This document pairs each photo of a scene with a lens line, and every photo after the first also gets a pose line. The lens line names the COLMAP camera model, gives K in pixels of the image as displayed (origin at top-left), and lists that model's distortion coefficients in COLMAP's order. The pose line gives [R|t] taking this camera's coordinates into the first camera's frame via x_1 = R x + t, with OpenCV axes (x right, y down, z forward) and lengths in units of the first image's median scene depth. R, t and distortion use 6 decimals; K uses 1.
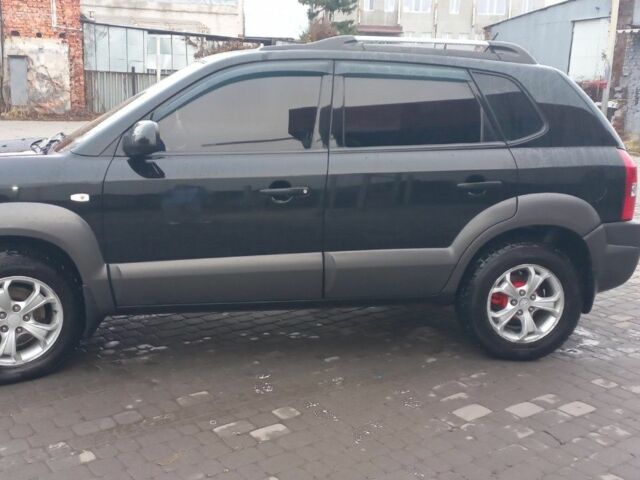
lens RADIAL K [[742.3, 0, 320.0], [0, 742.3, 240.0], [0, 0, 1]] dist [0.134480, -0.234110]
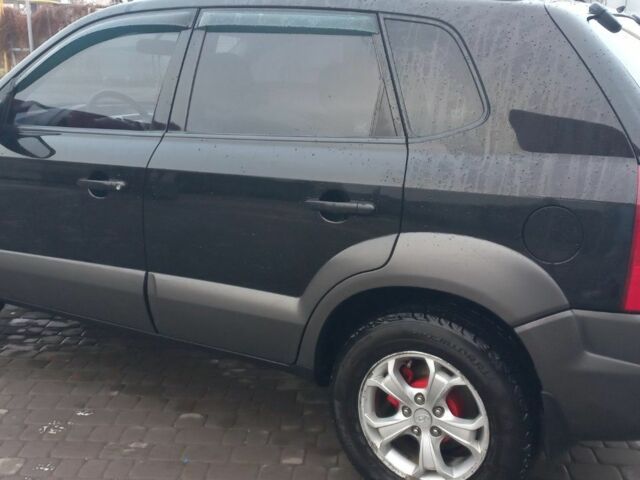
lens RADIAL K [[742.3, 0, 320.0], [0, 742.3, 240.0], [0, 0, 1]] dist [0.134480, -0.234110]
pose [[0.759846, 0.140500, -0.634739, 0.568802], [-0.125186, 0.989716, 0.069214, -0.082638], [0.637936, 0.026869, 0.769620, 0.506743]]
